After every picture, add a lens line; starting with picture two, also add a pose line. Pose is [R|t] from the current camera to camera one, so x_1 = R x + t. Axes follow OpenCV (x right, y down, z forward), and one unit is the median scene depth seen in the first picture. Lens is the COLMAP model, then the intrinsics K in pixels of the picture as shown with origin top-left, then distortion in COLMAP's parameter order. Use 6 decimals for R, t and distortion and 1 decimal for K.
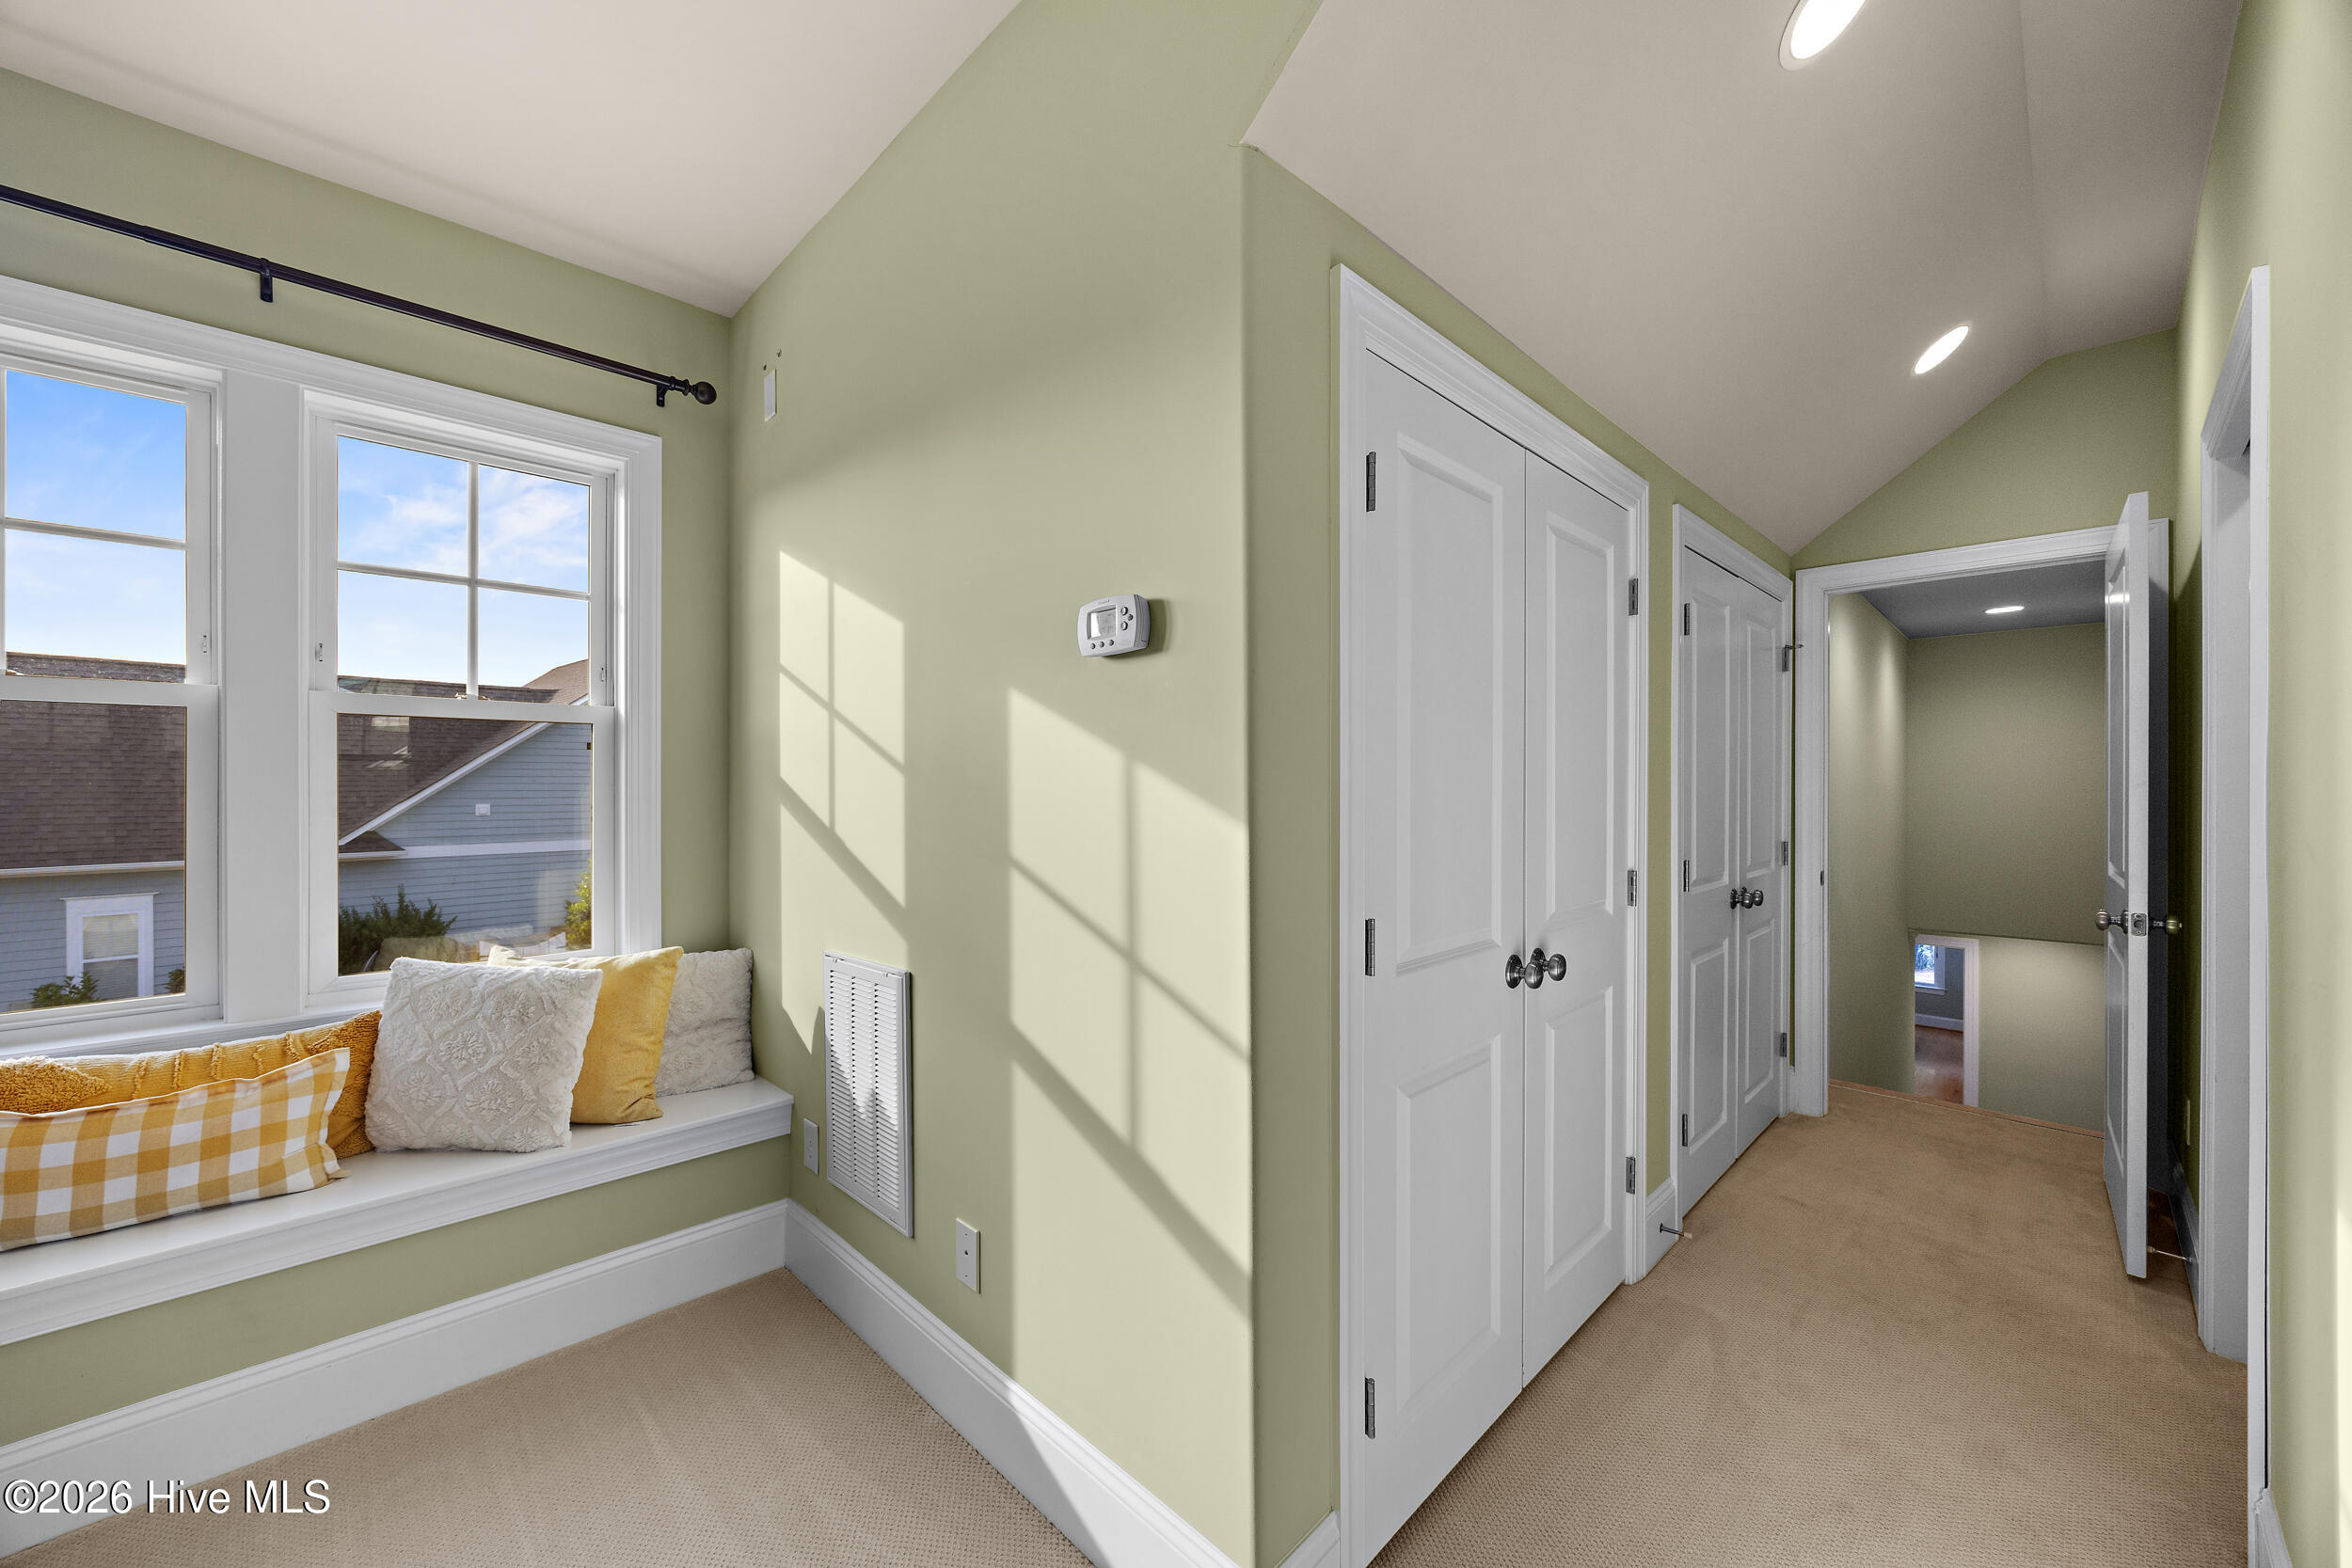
lens RADIAL K [[890.5, 0, 1178.8], [0, 890.5, 790.7], [0, 0, 1]] dist [0.000623, -0.000660]
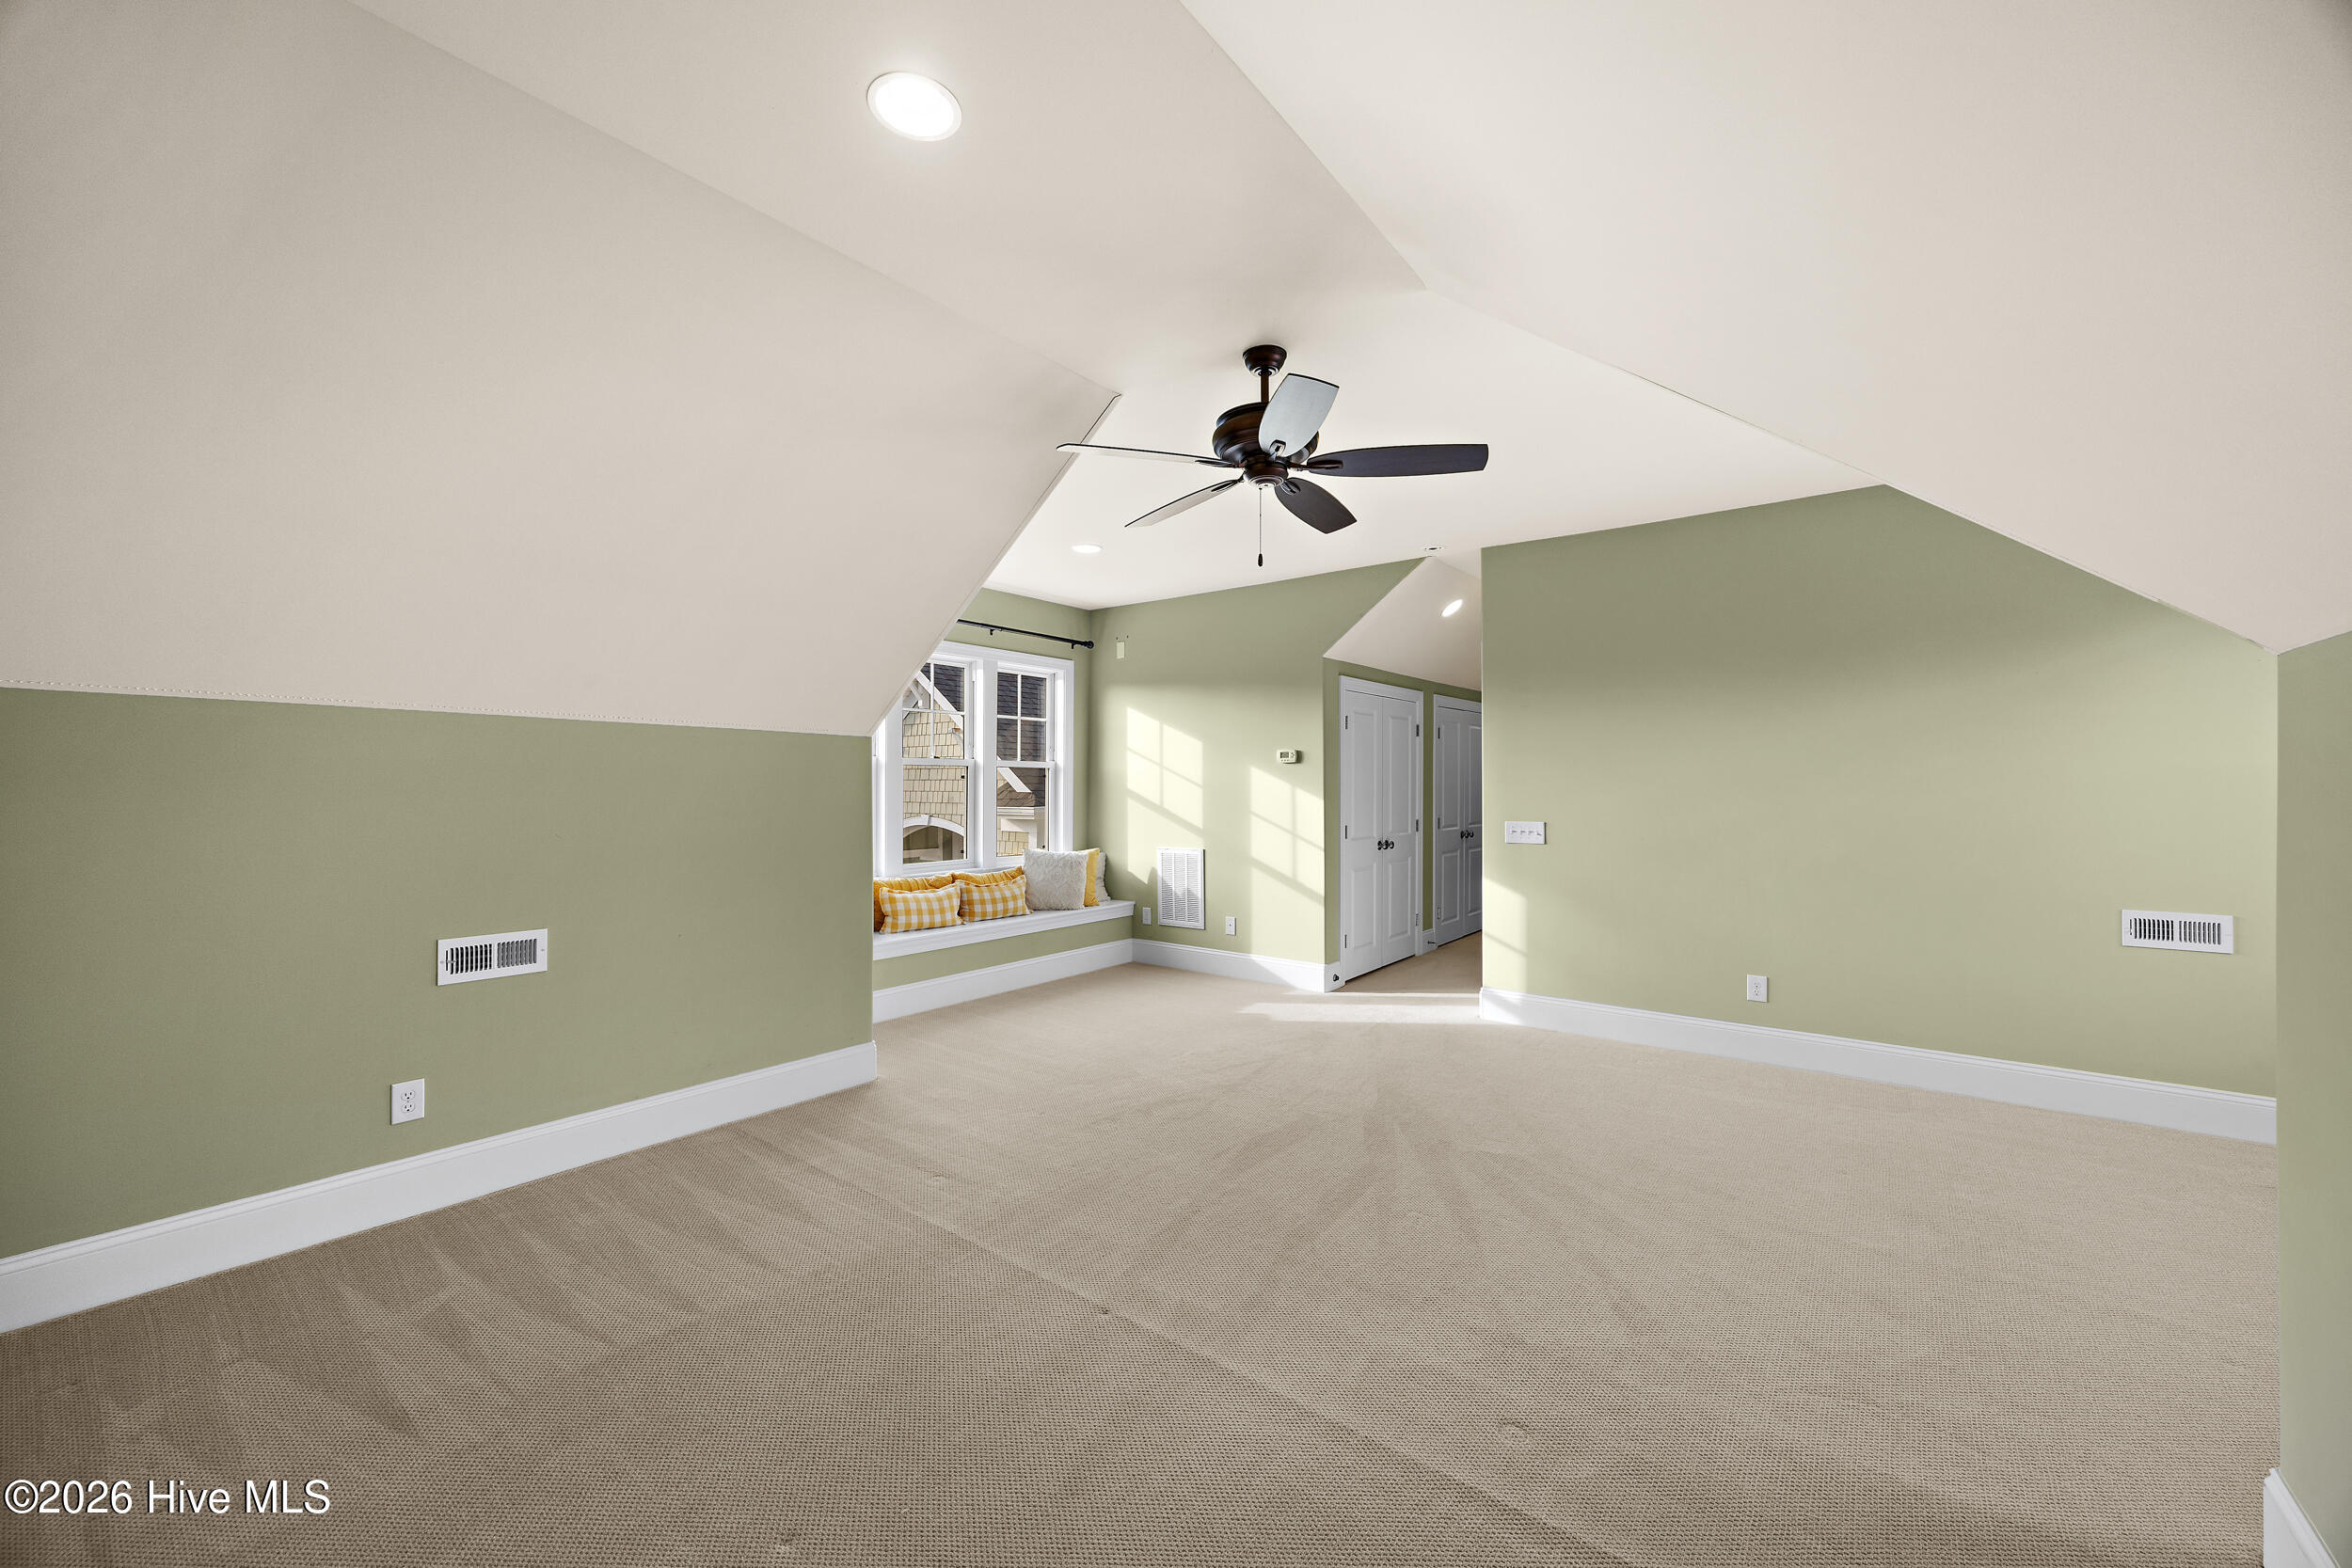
lens RADIAL K [[907.9, 0, 1165.0], [0, 907.9, 774.9], [0, 0, 1]] dist [-0.002129, -0.000397]
pose [[0.992157, 0.002074, 0.124981, -0.820775], [-0.000796, 0.999947, -0.010275, -0.033589], [-0.124996, 0.010095, 0.992106, -2.202594]]
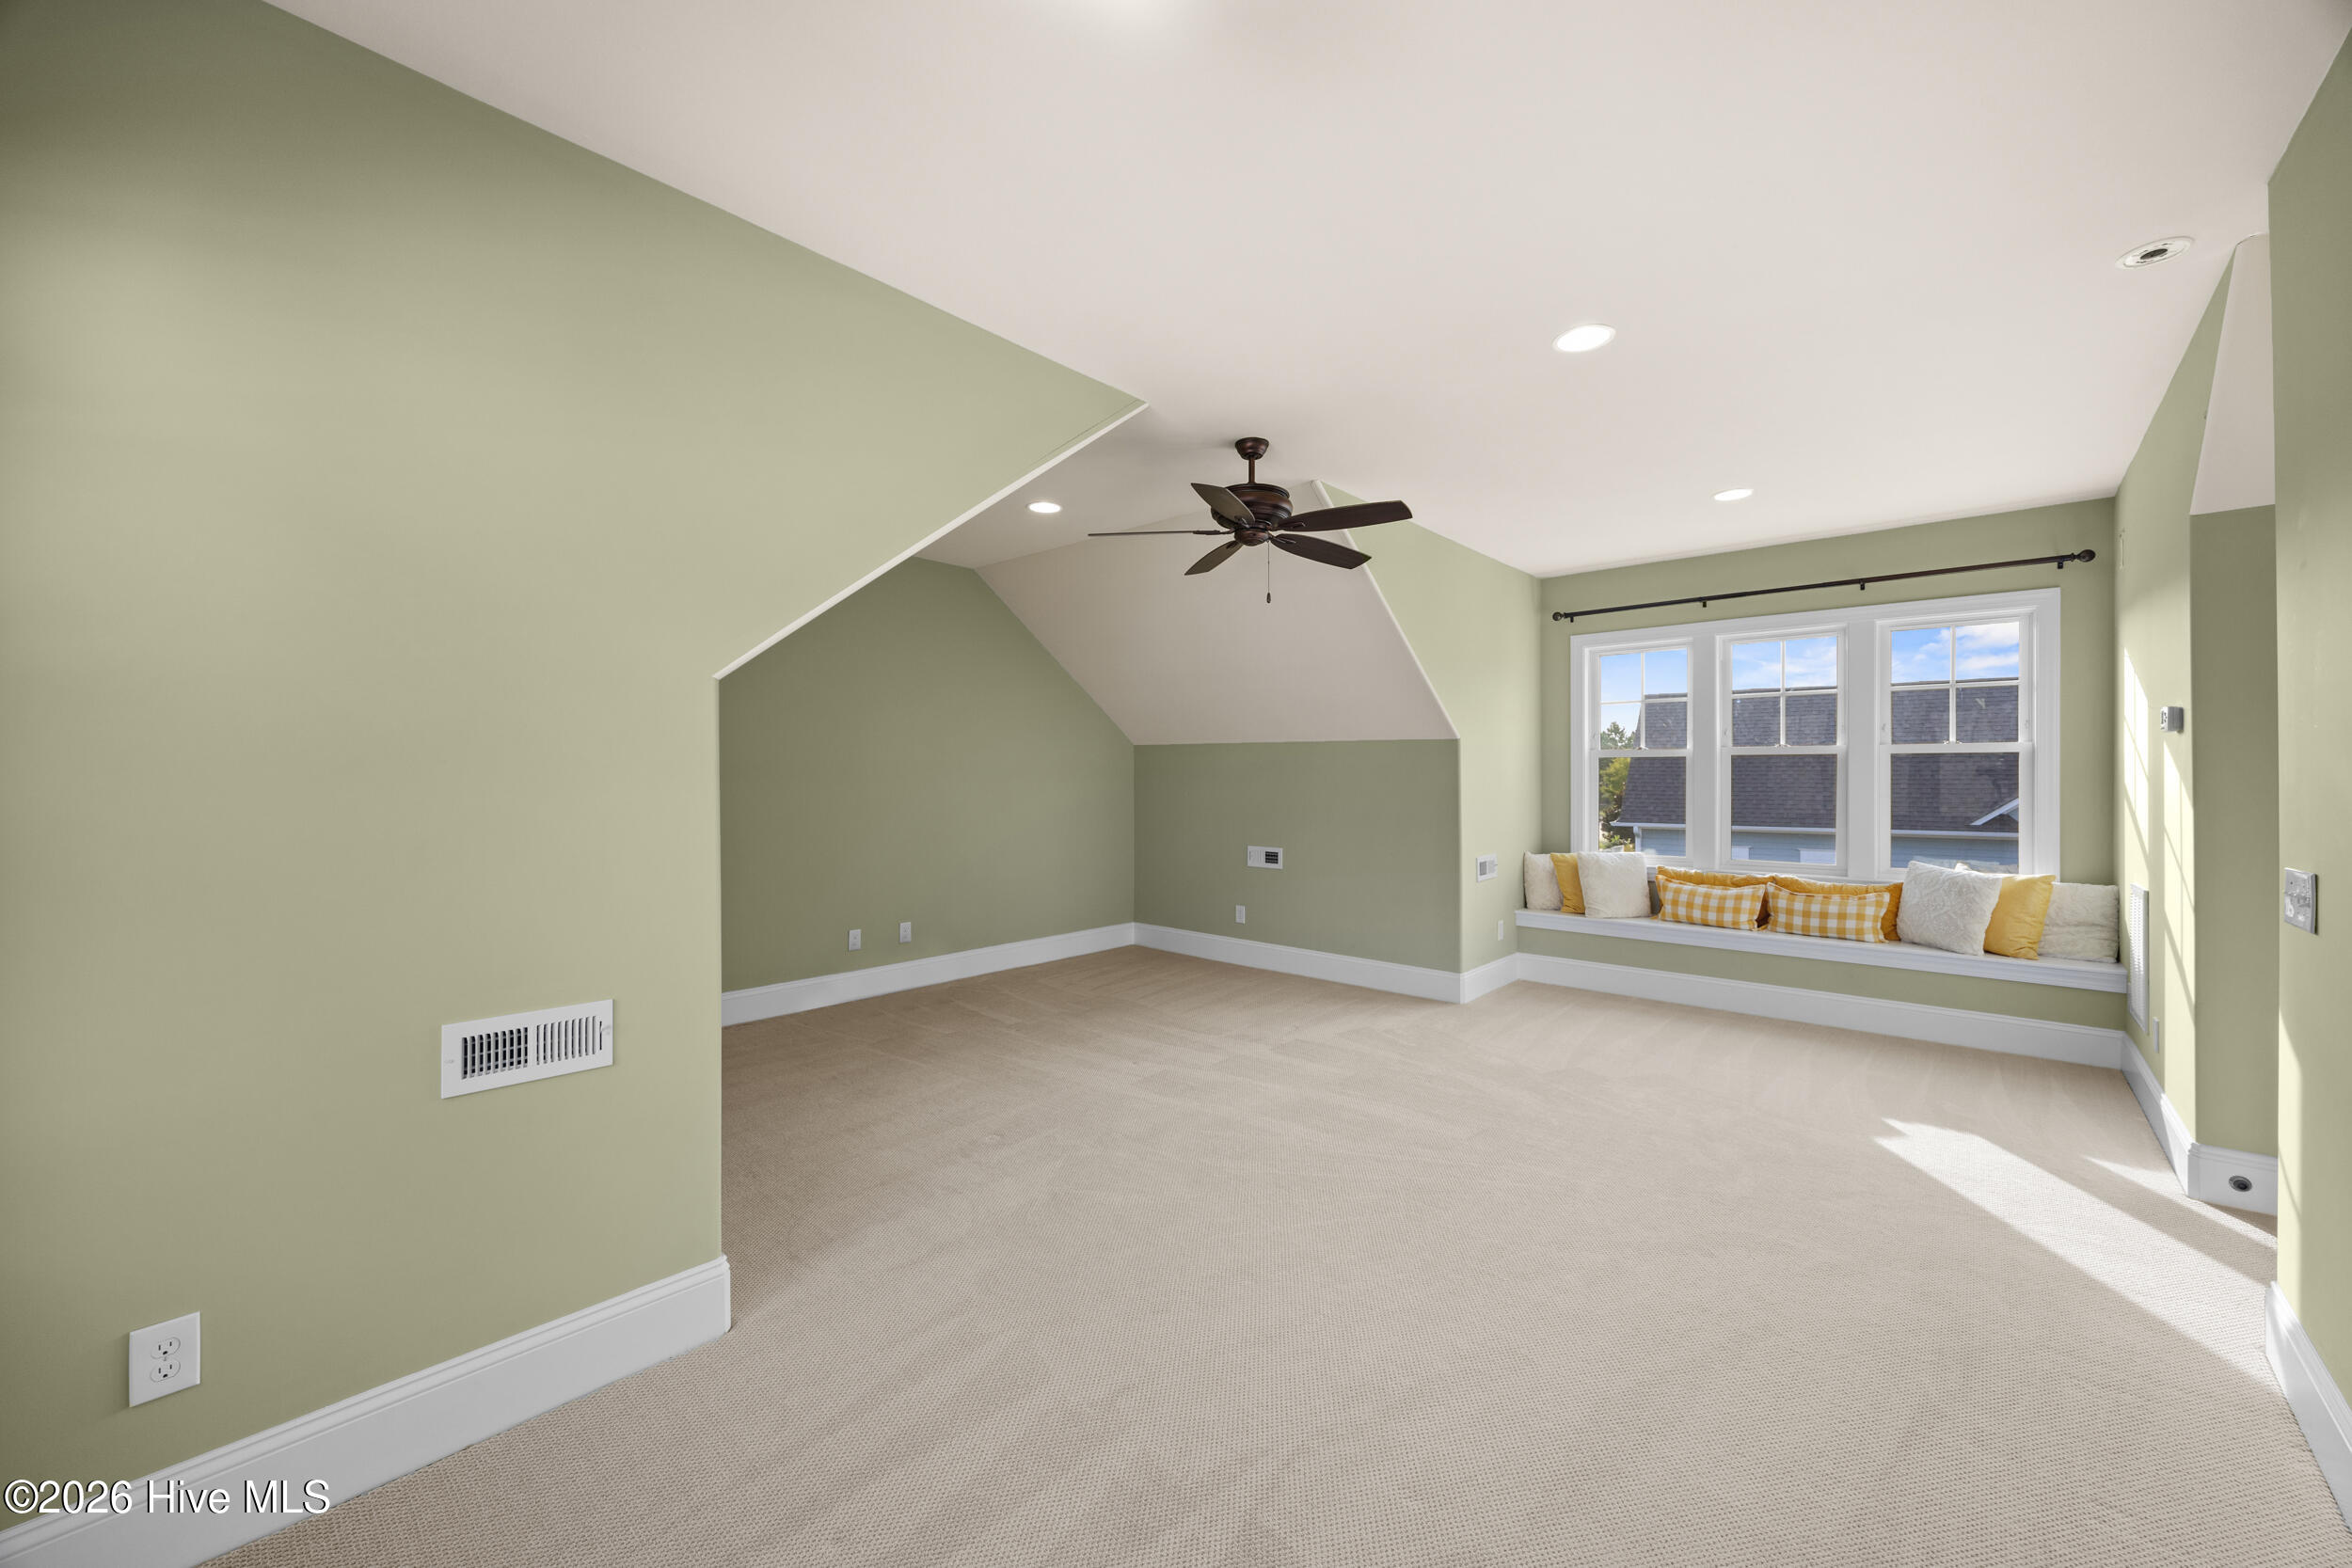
lens RADIAL K [[907.9, 0, 1165.0], [0, 907.9, 774.9], [0, 0, 1]] dist [-0.002129, -0.000397]
pose [[0.061108, 0.001144, -0.998130, 1.379129], [-0.002473, 0.999996, 0.000994, -0.031827], [0.998128, 0.002408, 0.061111, -1.096648]]
